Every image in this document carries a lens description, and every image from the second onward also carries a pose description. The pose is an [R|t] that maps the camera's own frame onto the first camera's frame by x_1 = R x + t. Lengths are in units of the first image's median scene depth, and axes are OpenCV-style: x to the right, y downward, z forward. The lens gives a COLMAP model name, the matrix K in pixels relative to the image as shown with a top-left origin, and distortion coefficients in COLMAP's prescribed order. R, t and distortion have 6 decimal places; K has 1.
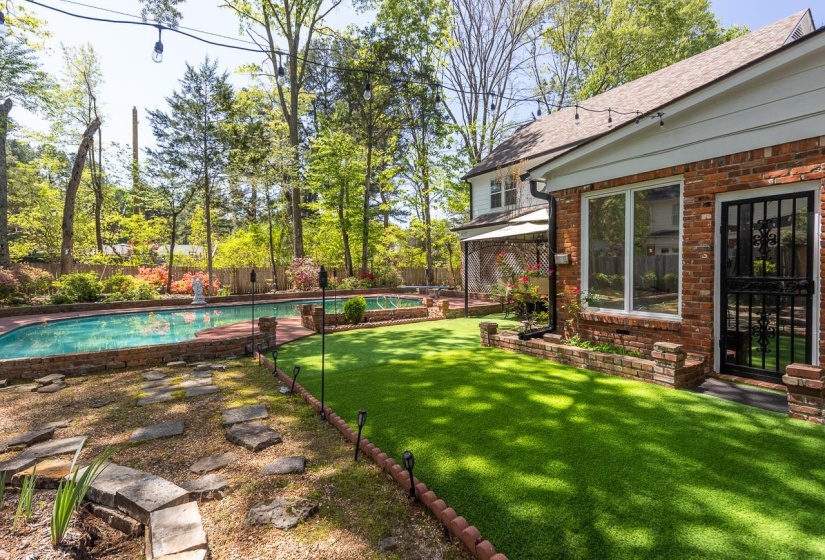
lens RADIAL K [[409.2, 0, 435.9], [0, 409.2, 278.7], [0, 0, 1]] dist [0.001703, -0.000060]
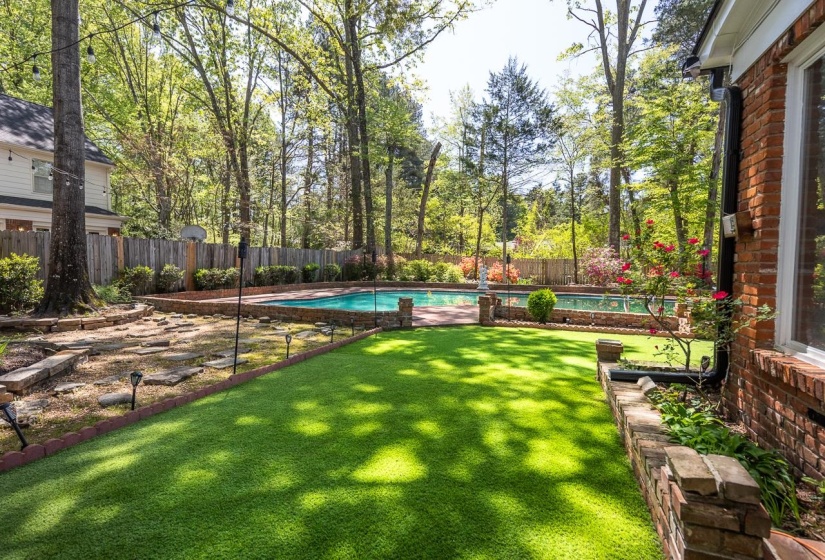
lens RADIAL K [[414.0, 0, 412.5], [0, 414.0, 280.0], [0, 0, 1]] dist [0.015305, -0.000158]
pose [[0.583332, 0.063372, -0.809758, 0.745310], [-0.053022, 0.997796, 0.039892, 0.009459], [0.810501, 0.019665, 0.585407, 0.655994]]
